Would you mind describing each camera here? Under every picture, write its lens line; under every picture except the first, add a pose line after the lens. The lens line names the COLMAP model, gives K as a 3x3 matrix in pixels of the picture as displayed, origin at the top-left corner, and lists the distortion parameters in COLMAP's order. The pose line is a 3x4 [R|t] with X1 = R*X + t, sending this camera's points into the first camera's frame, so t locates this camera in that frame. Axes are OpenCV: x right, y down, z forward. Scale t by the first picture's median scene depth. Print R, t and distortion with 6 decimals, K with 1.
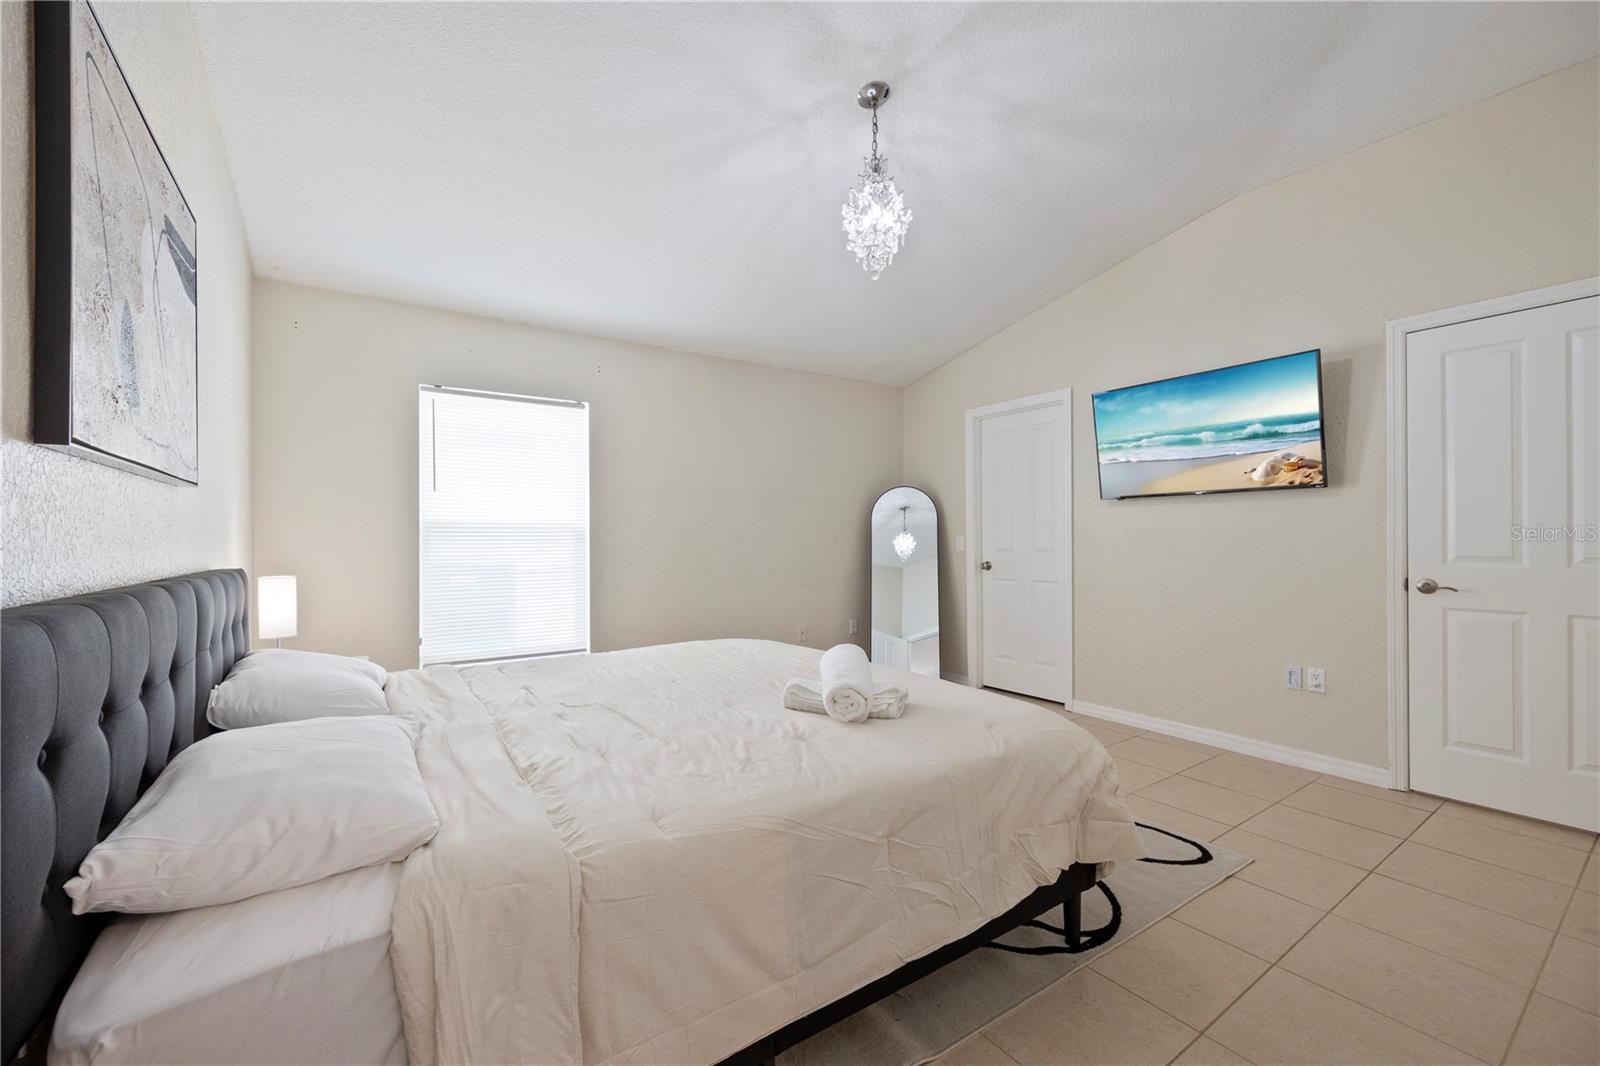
lens RADIAL K [[648.6, 0, 764.9], [0, 648.6, 546.4], [0, 0, 1]] dist [-0.000870, -0.000121]
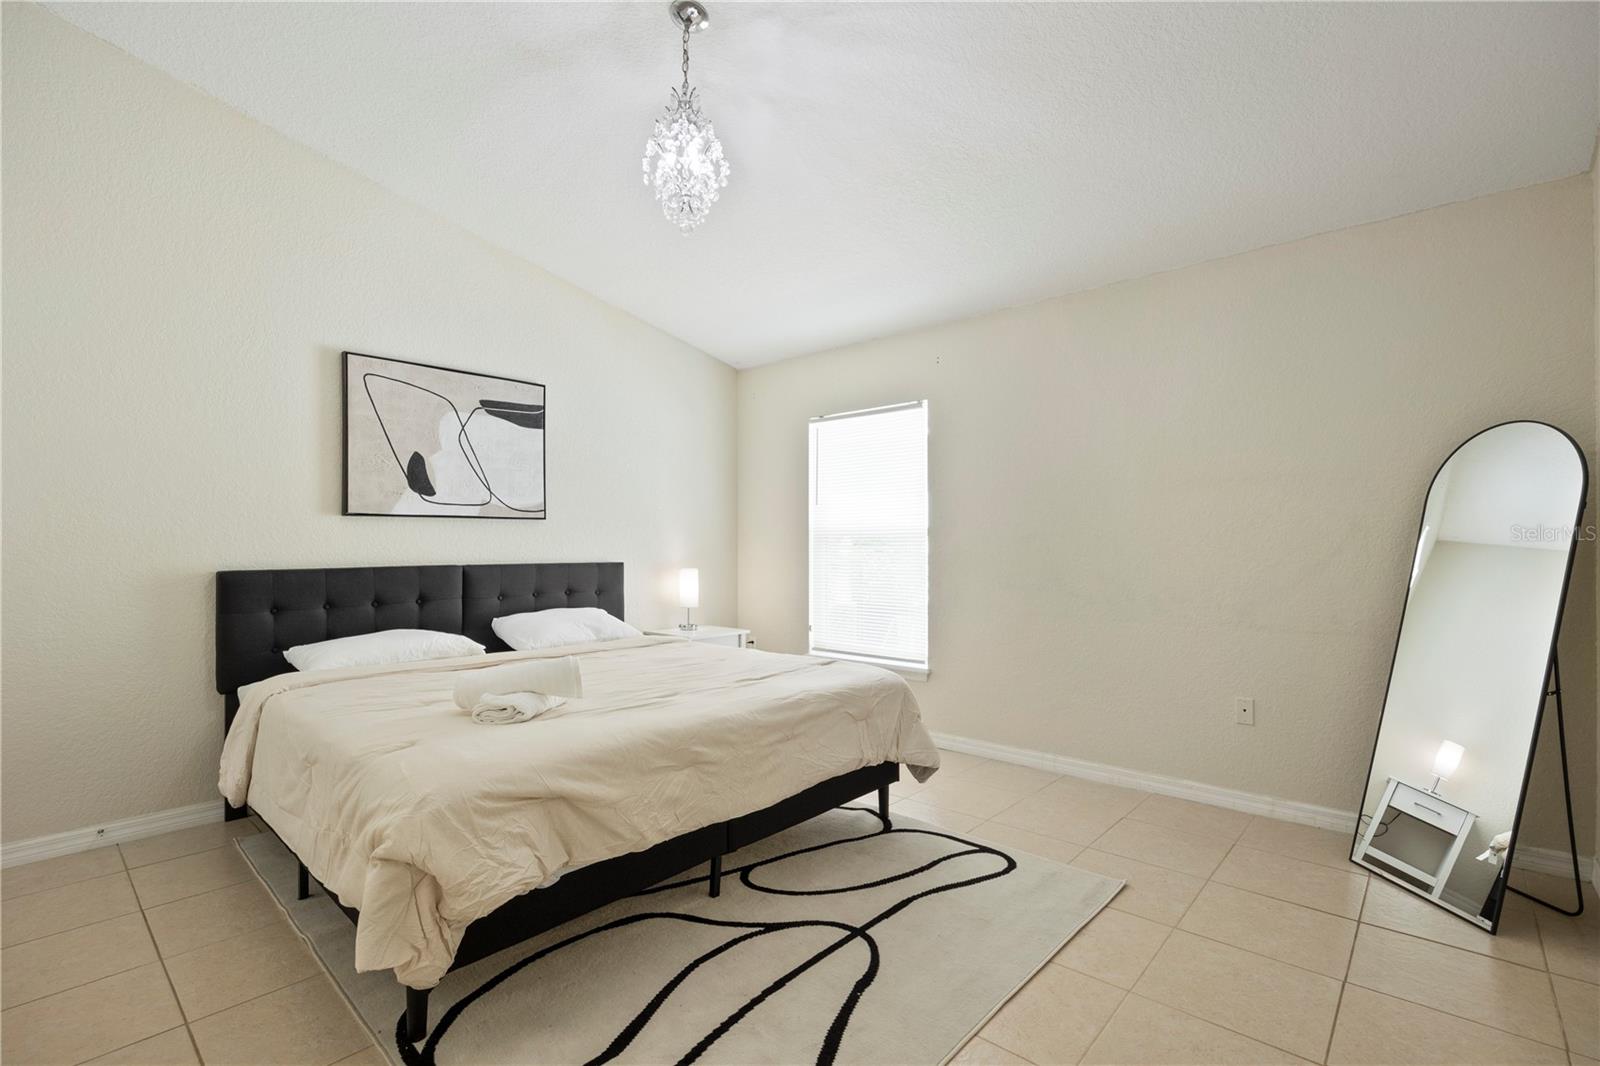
lens RADIAL K [[717.5, 0, 785.4], [0, 717.5, 539.6], [0, 0, 1]] dist [-0.010327, -0.000185]
pose [[0.252579, 0.000620, -0.967576, 0.821580], [-0.001907, 0.999998, 0.000143, -0.023053], [0.967574, 0.001809, 0.252580, 0.656558]]
